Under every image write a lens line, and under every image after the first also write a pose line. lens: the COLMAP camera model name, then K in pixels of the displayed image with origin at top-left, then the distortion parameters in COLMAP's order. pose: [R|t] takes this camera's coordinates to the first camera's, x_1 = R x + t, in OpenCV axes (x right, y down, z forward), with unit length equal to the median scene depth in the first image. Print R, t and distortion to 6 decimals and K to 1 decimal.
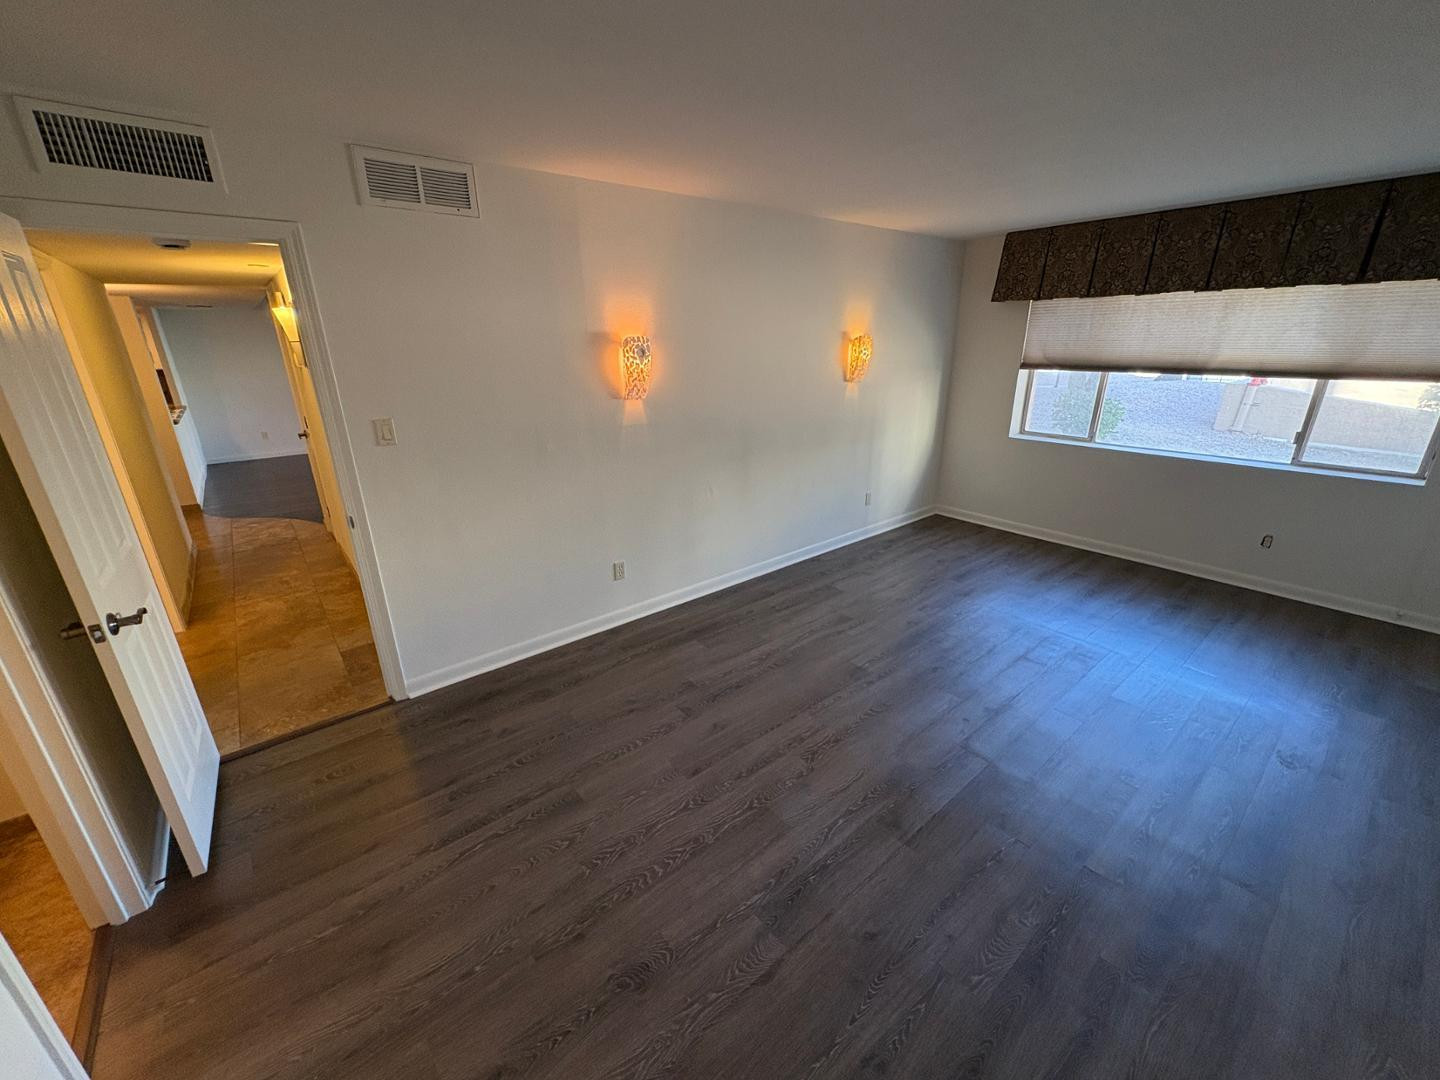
lens RADIAL K [[572.3, 0, 723.2], [0, 572.3, 541.0], [0, 0, 1]] dist [0.000923, -0.000123]
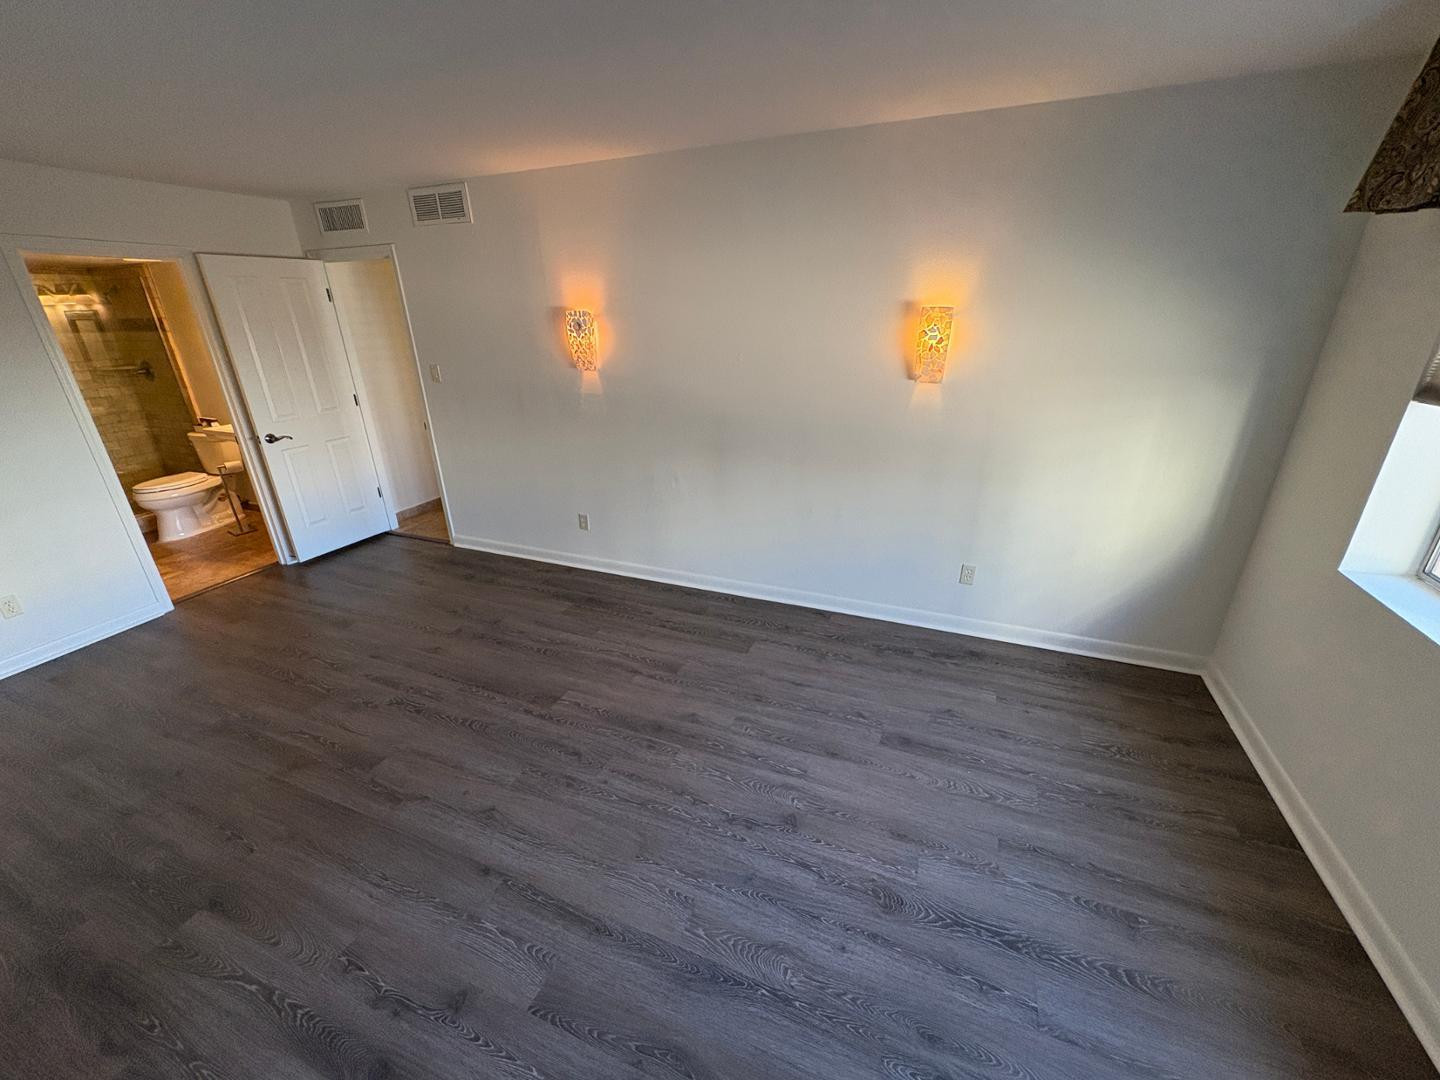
lens RADIAL K [[572.3, 0, 723.2], [0, 572.3, 541.0], [0, 0, 1]] dist [0.000923, -0.000123]
pose [[0.474107, 0.336497, -0.813629, 0.860680], [-0.284259, 0.933102, 0.220268, -0.234450], [0.833318, 0.126851, 0.538043, 0.615770]]
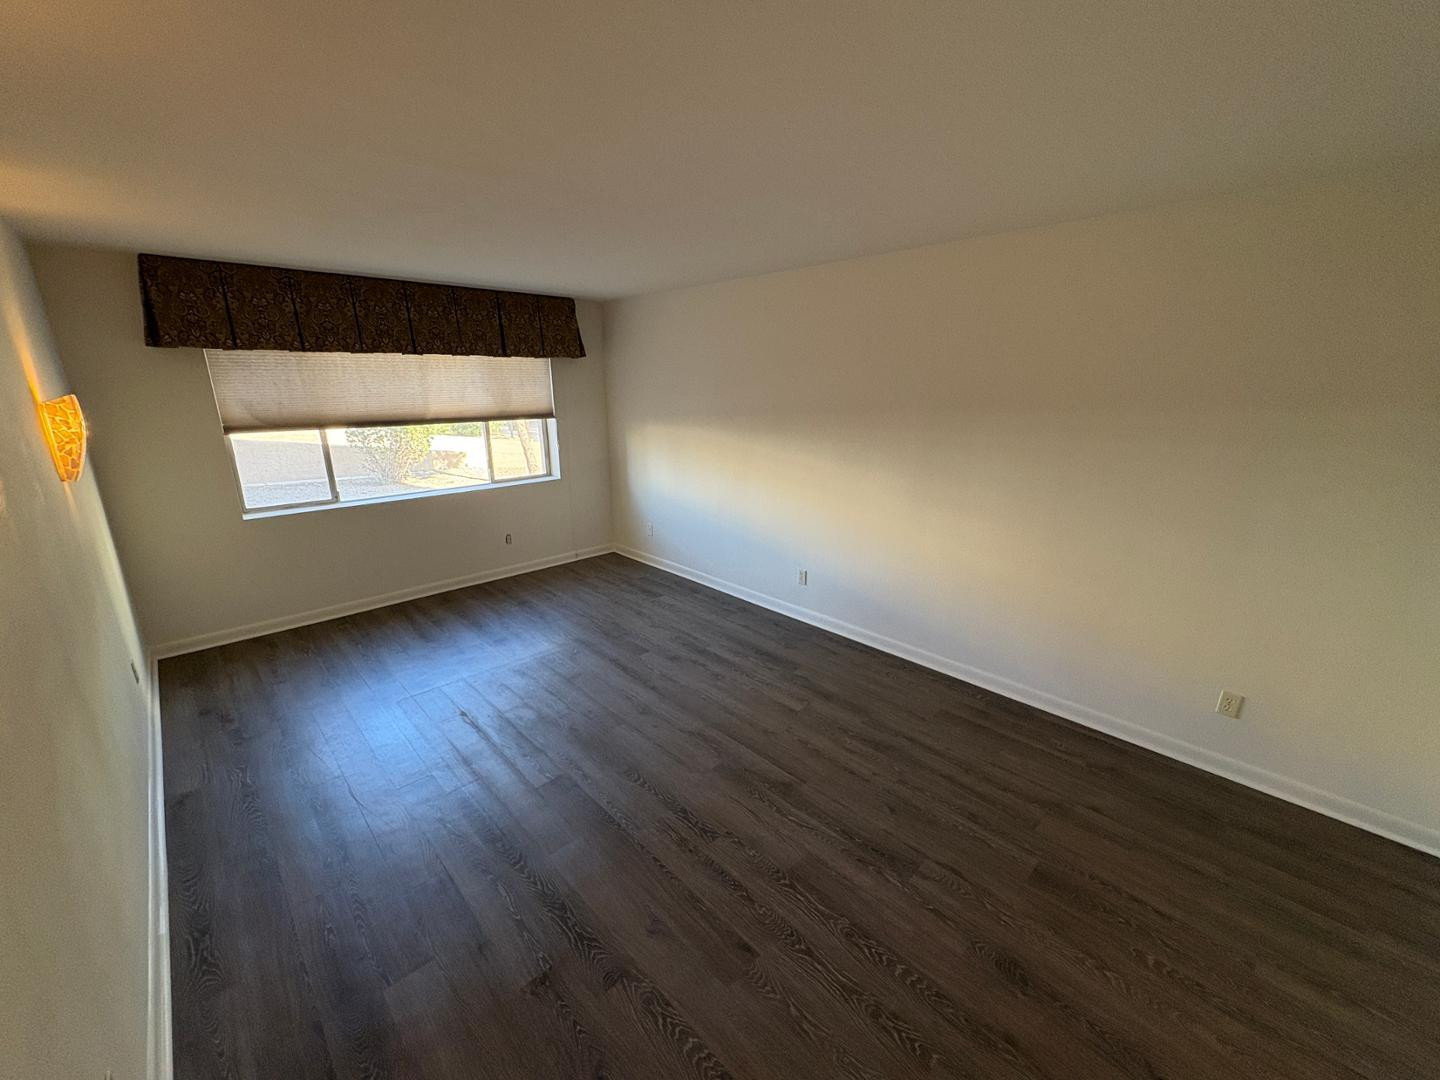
lens RADIAL K [[572.3, 0, 723.2], [0, 572.3, 541.0], [0, 0, 1]] dist [0.000923, -0.000123]
pose [[-0.079334, -0.255645, 0.963510, -0.428957], [0.338109, 0.902360, 0.267260, -0.202052], [-0.937757, 0.346974, 0.014848, 0.550026]]
